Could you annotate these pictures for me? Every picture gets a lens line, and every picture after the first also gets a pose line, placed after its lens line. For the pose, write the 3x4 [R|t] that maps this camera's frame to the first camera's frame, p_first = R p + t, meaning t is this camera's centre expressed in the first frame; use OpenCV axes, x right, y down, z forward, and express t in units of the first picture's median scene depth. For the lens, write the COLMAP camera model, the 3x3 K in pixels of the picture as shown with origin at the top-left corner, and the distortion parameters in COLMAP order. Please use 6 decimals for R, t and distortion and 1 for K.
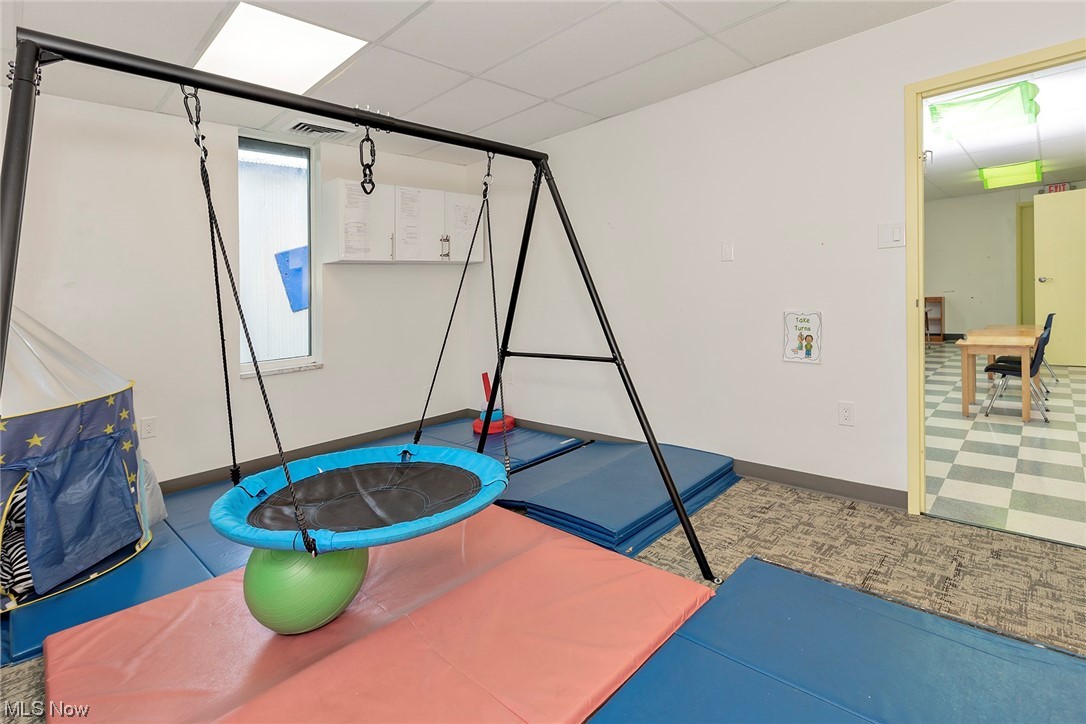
lens RADIAL K [[500.3, 0, 550.6], [0, 500.3, 362.0], [0, 0, 1]] dist [-0.000430, -0.000055]
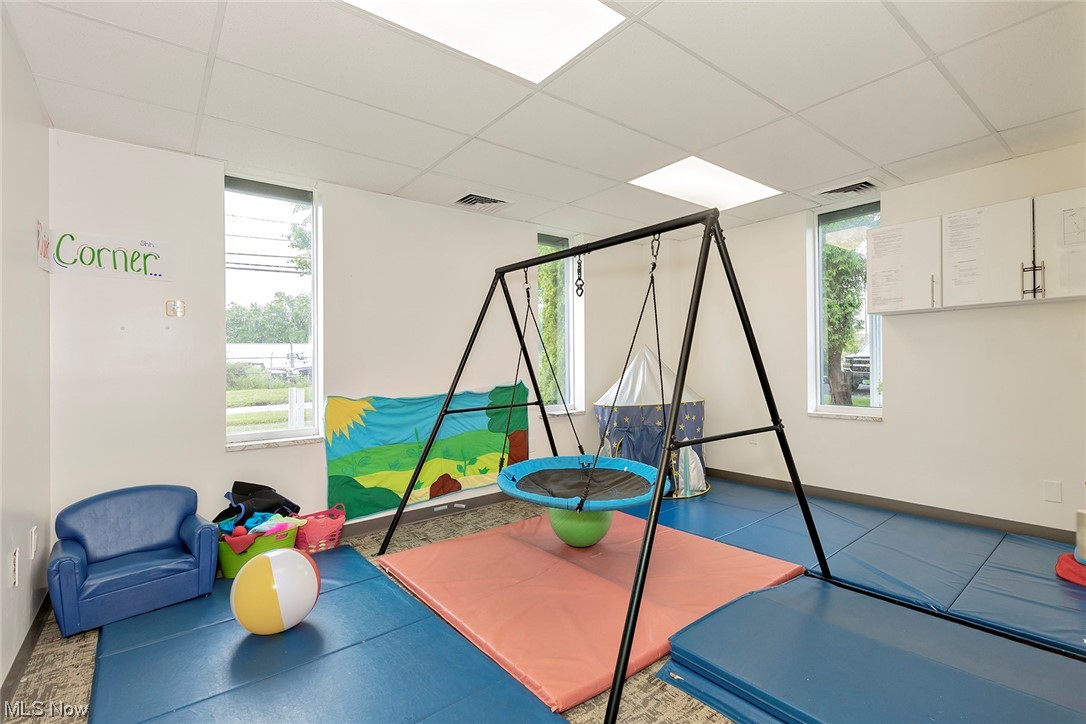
lens RADIAL K [[500.3, 0, 550.6], [0, 500.3, 362.0], [0, 0, 1]] dist [-0.000430, -0.000055]
pose [[-0.124850, 0.046666, -0.991078, 0.959411], [-0.117938, 0.991113, 0.061525, -0.154899], [0.985141, 0.124567, -0.118236, 0.829811]]
